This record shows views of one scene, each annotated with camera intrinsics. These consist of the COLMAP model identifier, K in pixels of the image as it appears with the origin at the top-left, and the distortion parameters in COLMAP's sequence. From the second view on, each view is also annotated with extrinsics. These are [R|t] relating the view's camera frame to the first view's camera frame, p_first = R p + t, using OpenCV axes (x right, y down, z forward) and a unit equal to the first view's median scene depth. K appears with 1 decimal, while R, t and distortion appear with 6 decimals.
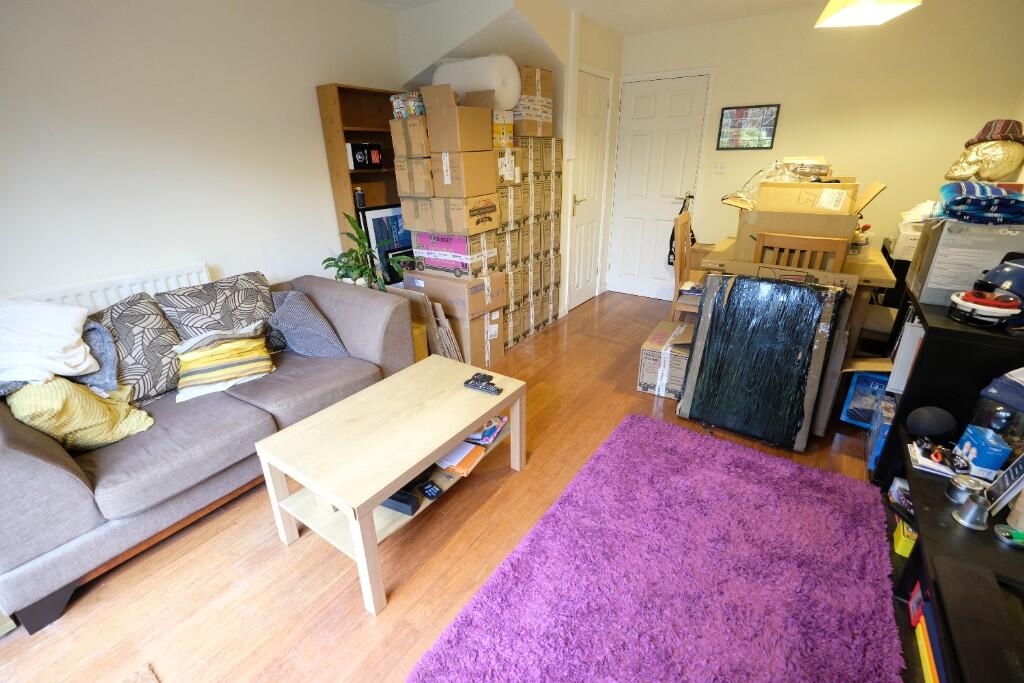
lens RADIAL K [[446.8, 0, 512.0], [0, 446.8, 341.5], [0, 0, 1]] dist [-0.023353, -0.000462]
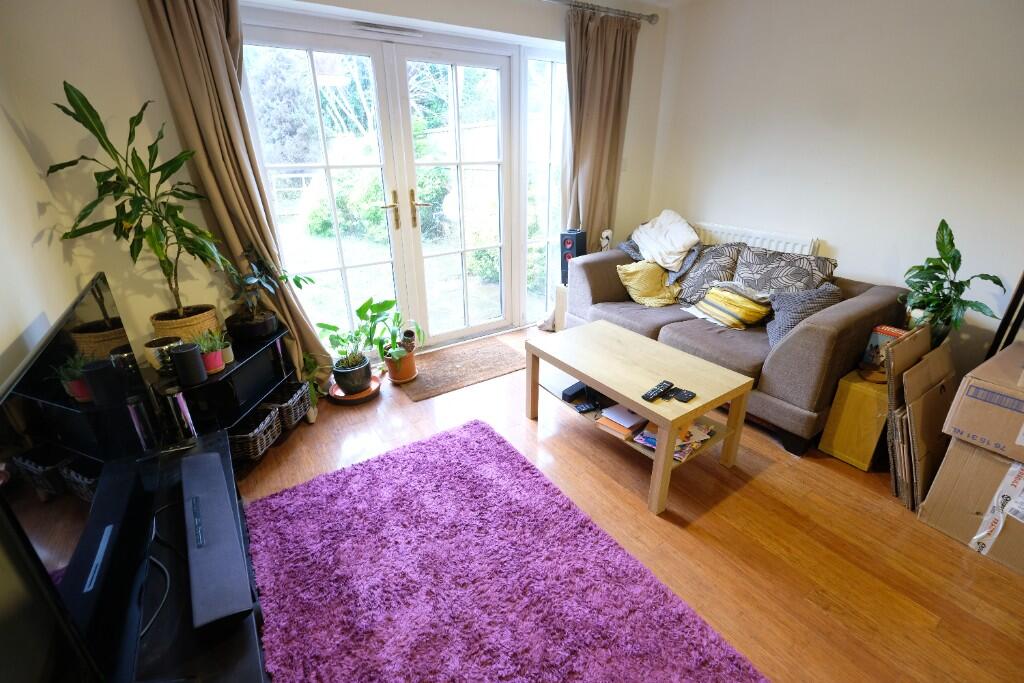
lens RADIAL K [[446.8, 0, 512.0], [0, 446.8, 341.5], [0, 0, 1]] dist [-0.023353, -0.000462]
pose [[-0.367042, 0.379811, -0.849131, 0.764016], [-0.339475, 0.795190, 0.502424, -0.331556], [0.866047, 0.472670, -0.162932, 0.775189]]
